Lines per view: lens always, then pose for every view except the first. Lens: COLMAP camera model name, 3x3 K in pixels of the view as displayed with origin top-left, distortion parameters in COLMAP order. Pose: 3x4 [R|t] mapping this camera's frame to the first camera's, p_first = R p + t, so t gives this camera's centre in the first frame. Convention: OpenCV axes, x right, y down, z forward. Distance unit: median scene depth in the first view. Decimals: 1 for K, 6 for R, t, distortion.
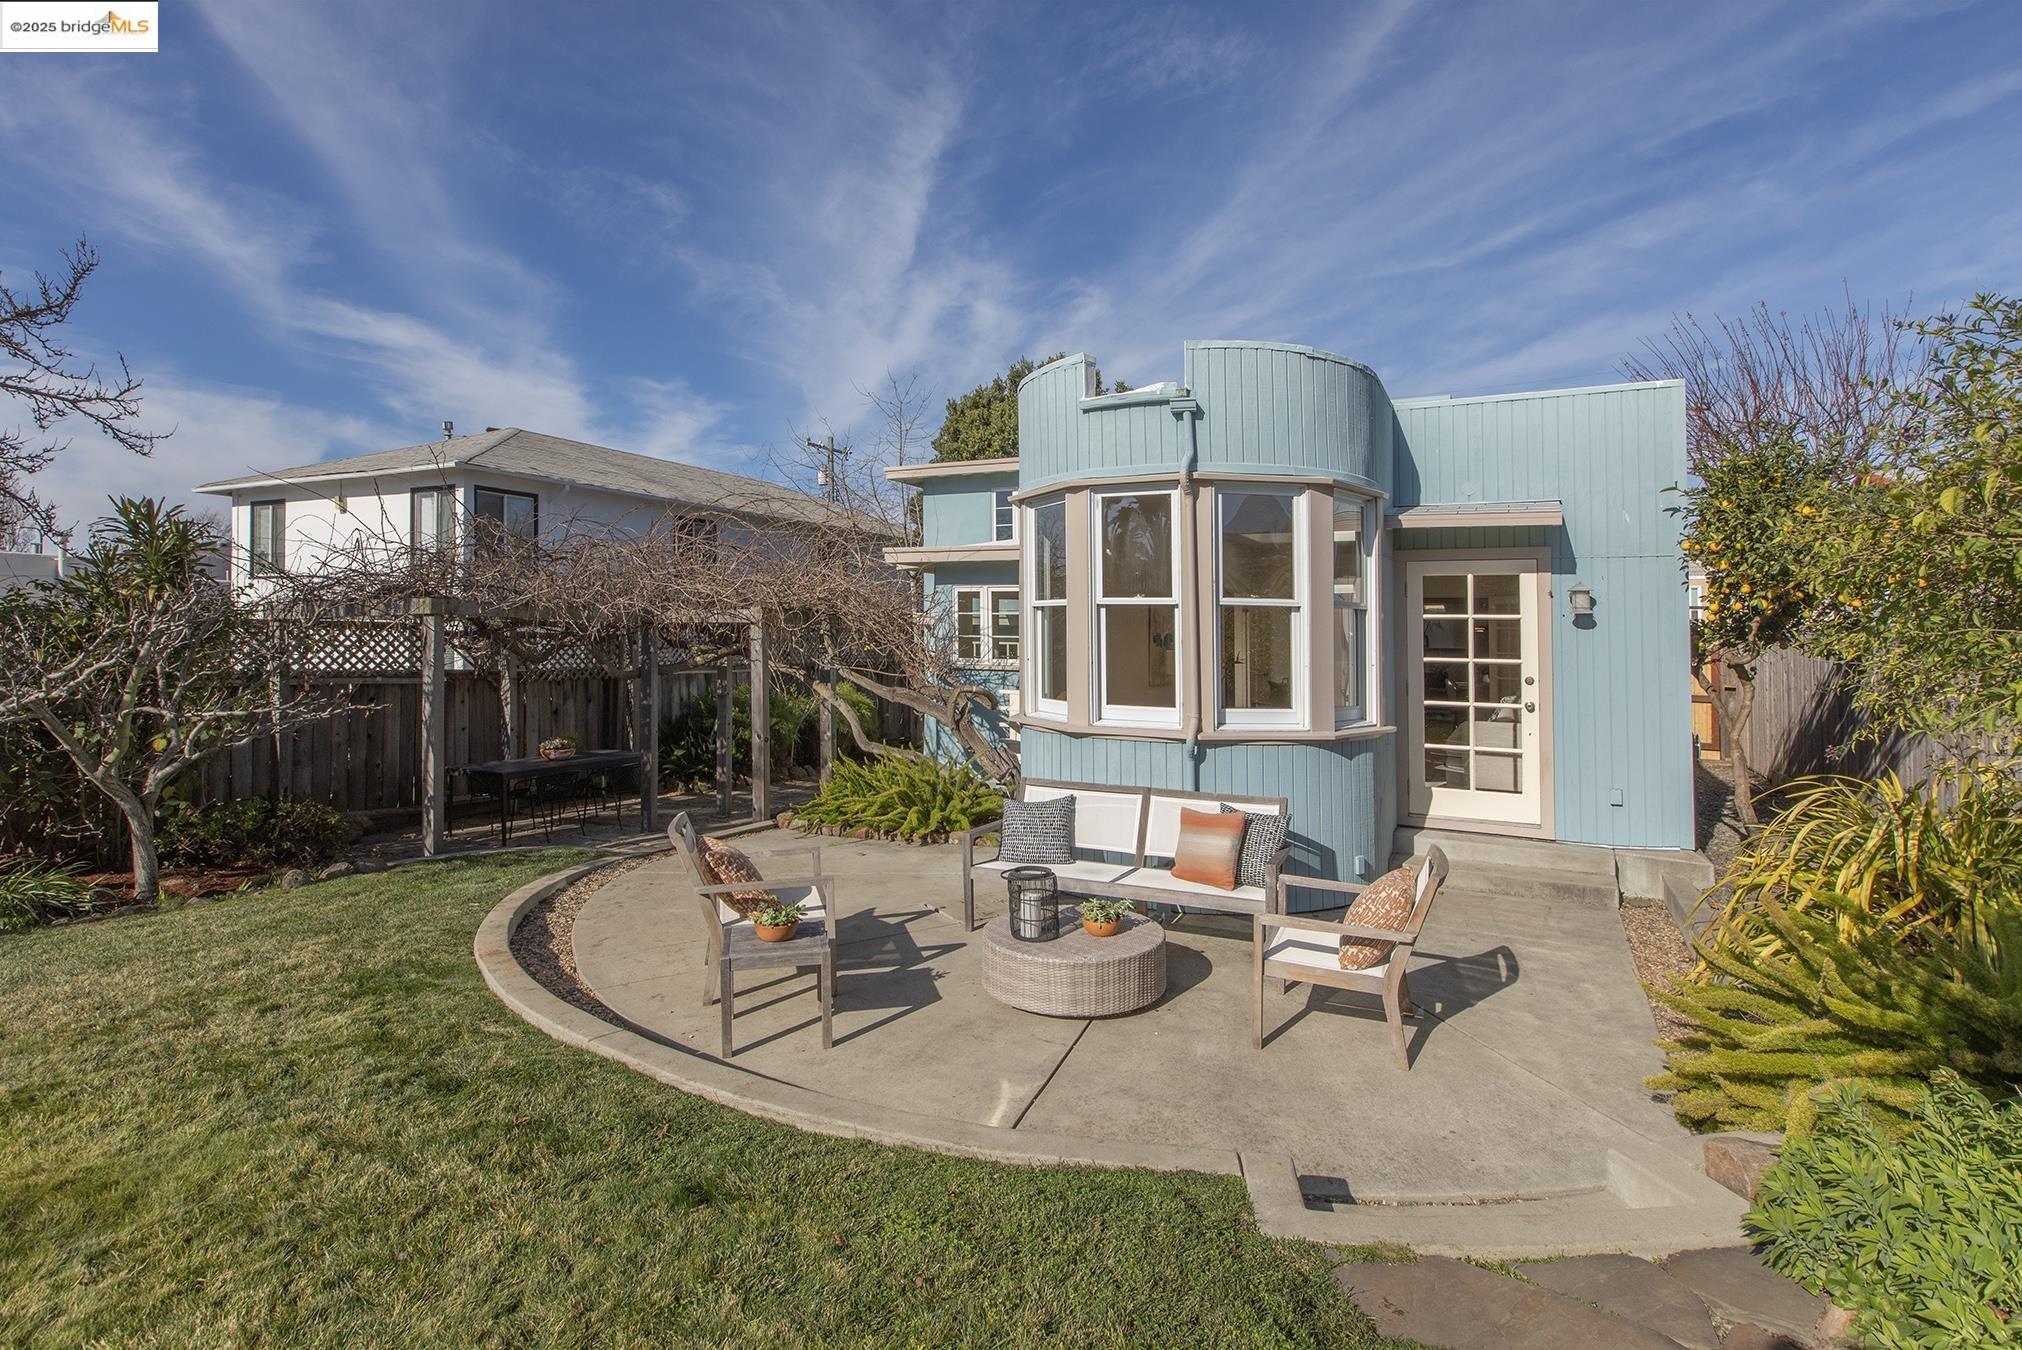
lens RADIAL K [[1011.2, 0, 964.3], [0, 1011.2, 652.3], [0, 0, 1]] dist [0.012115, 0.000644]
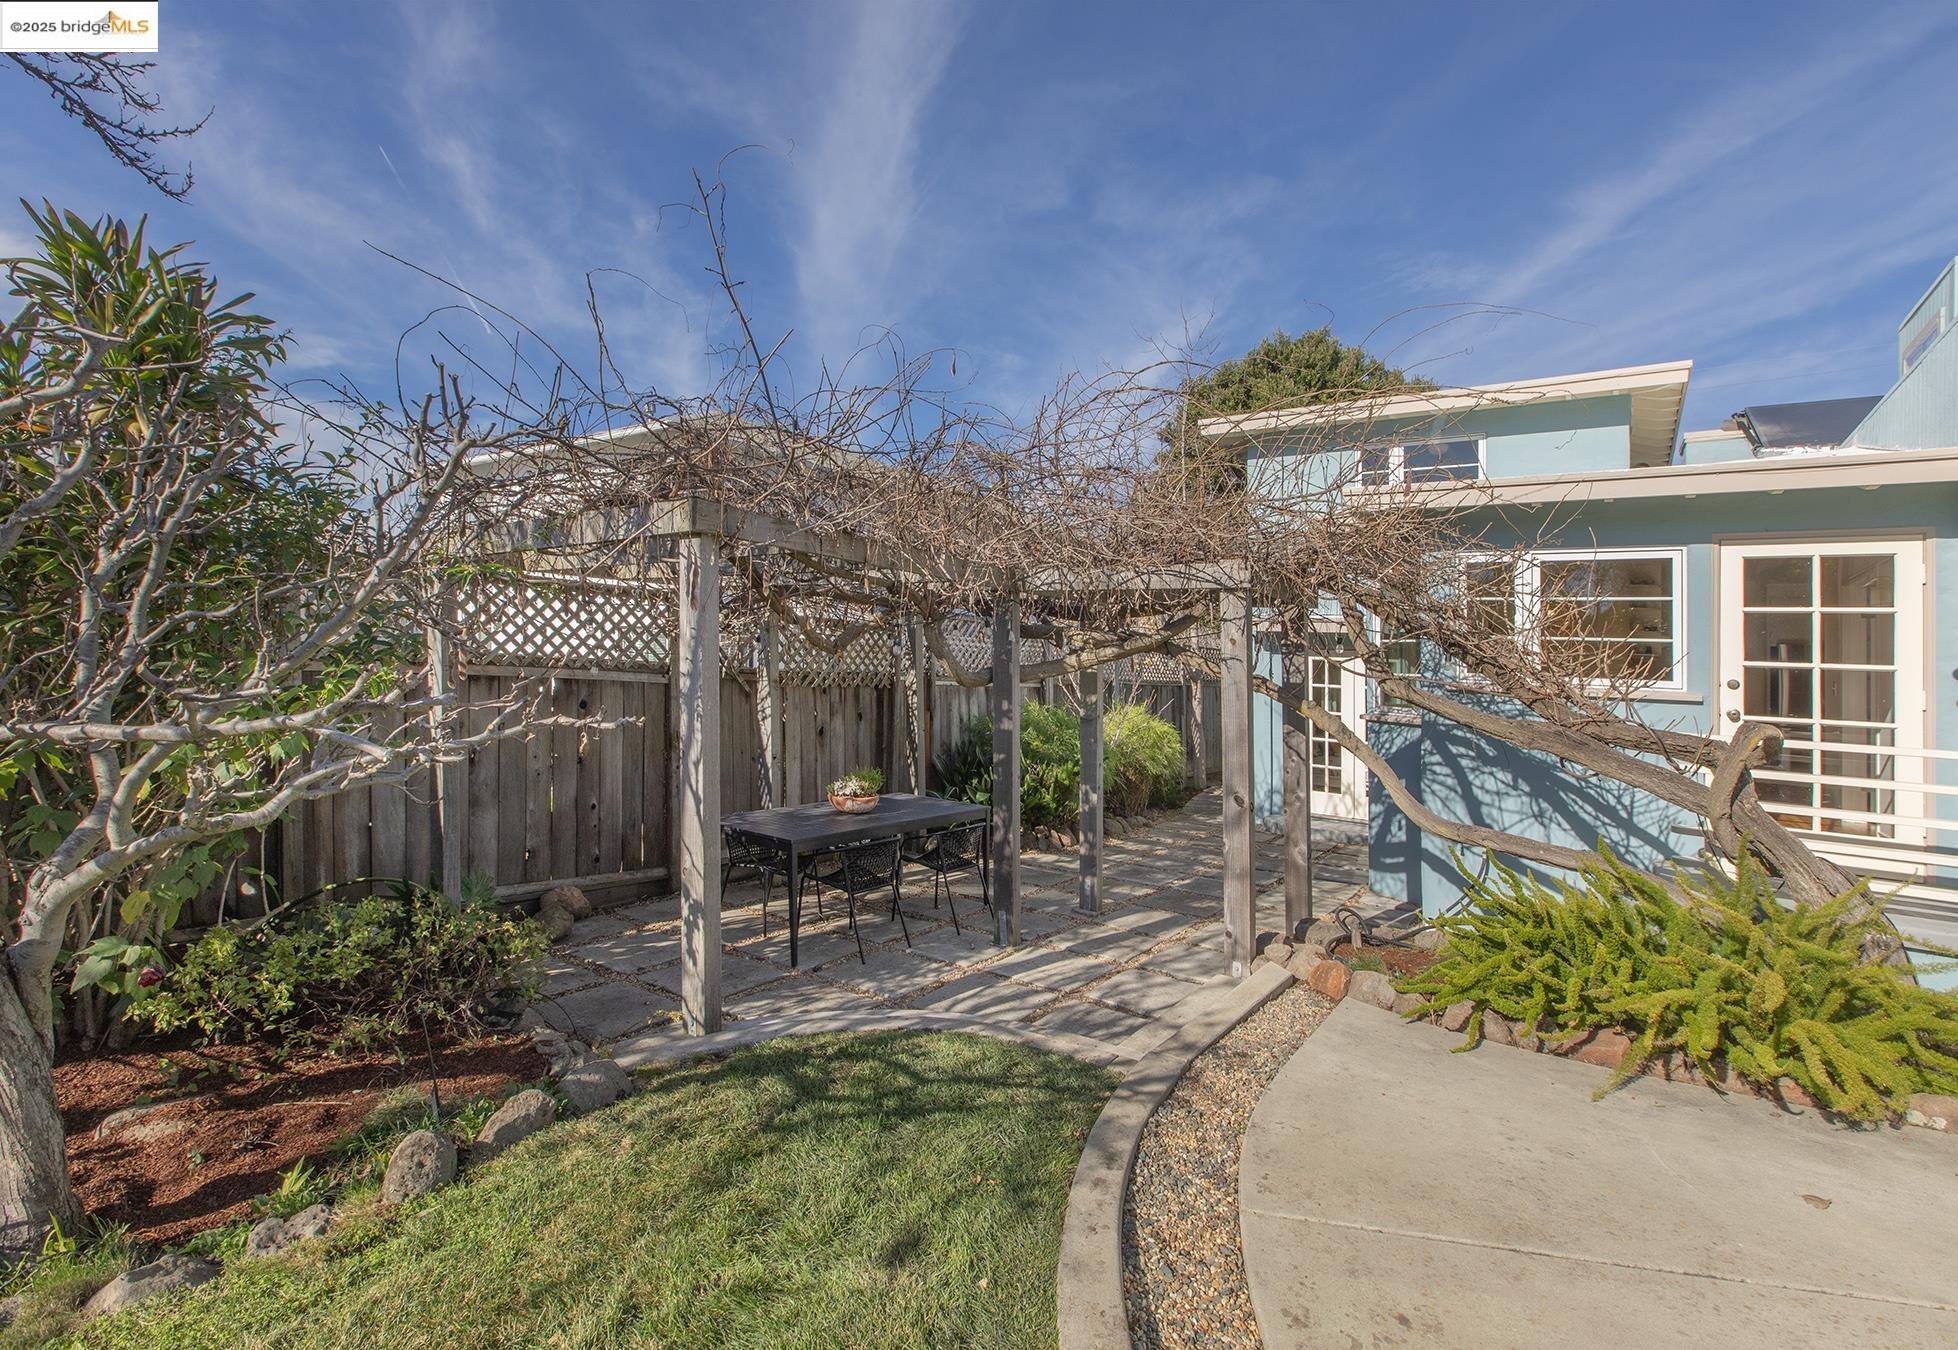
lens RADIAL K [[898.5, 0, 936.4], [0, 898.5, 650.5], [0, 0, 1]] dist [-0.001342, 0.000372]
pose [[0.985249, 0.028364, -0.168759, -0.278297], [-0.033729, 0.999010, -0.029009, 0.022859], [0.167769, 0.034273, 0.985230, 0.496357]]
